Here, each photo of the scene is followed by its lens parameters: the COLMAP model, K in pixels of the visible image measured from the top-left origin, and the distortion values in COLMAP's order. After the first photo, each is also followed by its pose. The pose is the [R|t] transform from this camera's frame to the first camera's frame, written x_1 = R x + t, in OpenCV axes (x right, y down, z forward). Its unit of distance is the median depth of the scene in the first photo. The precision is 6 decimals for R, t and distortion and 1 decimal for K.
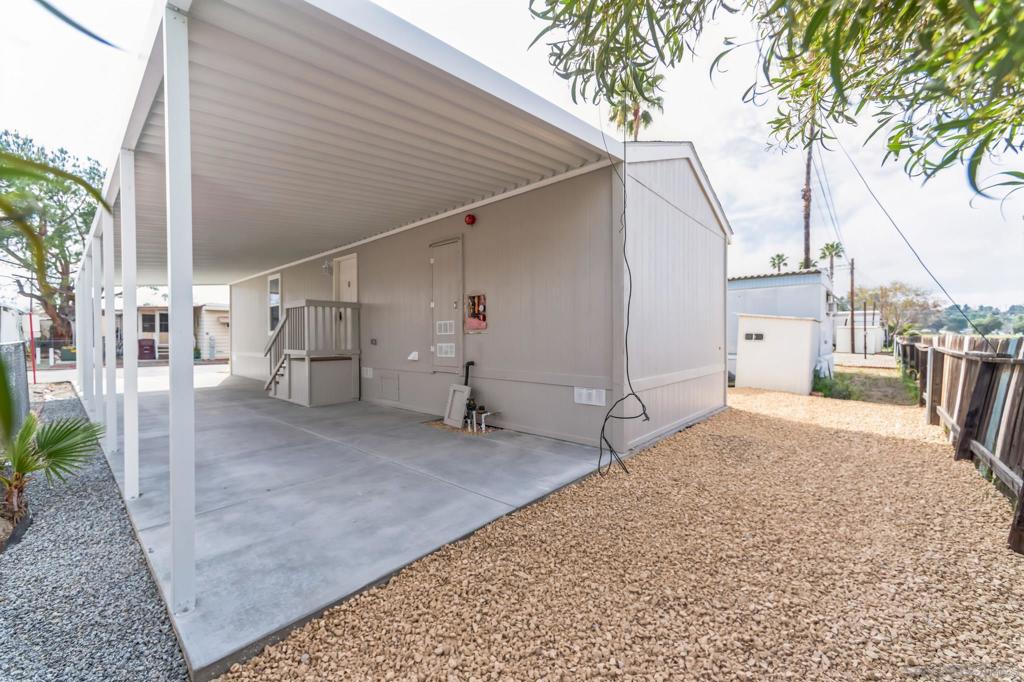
lens RADIAL K [[403.9, 0, 514.2], [0, 403.9, 345.3], [0, 0, 1]] dist [0.010967, -0.000342]
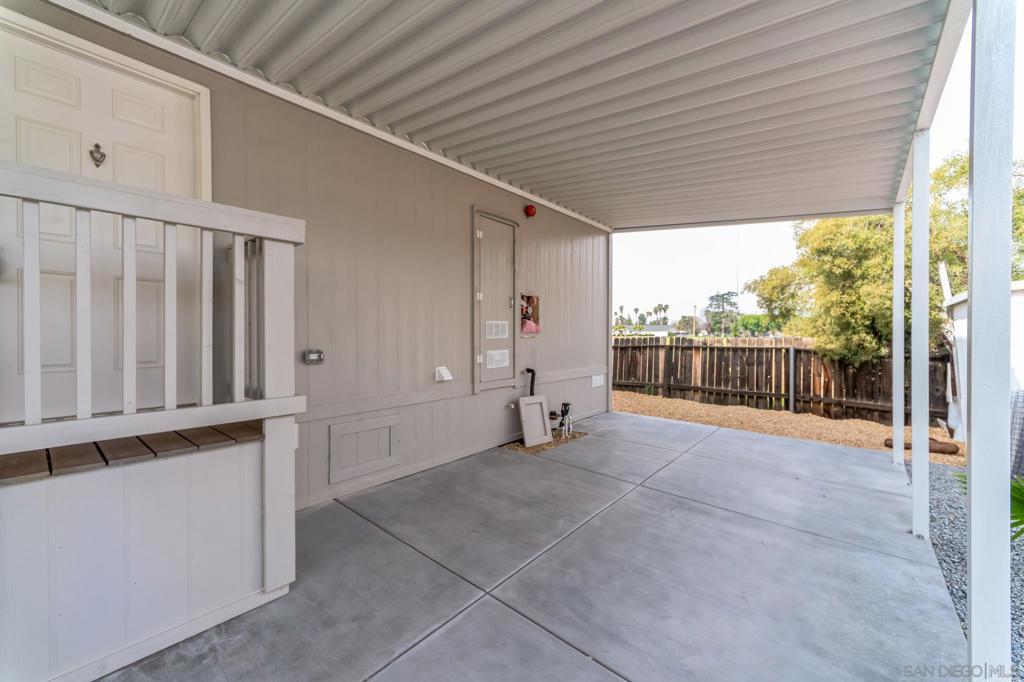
lens RADIAL K [[403.9, 0, 514.6], [0, 403.9, 335.1], [0, 0, 1]] dist [0.010967, -0.000342]
pose [[-0.022275, -0.006597, 0.999730, -1.014375], [0.005471, 0.999962, 0.006721, -0.040963], [-0.999737, 0.005620, -0.022238, 1.062032]]
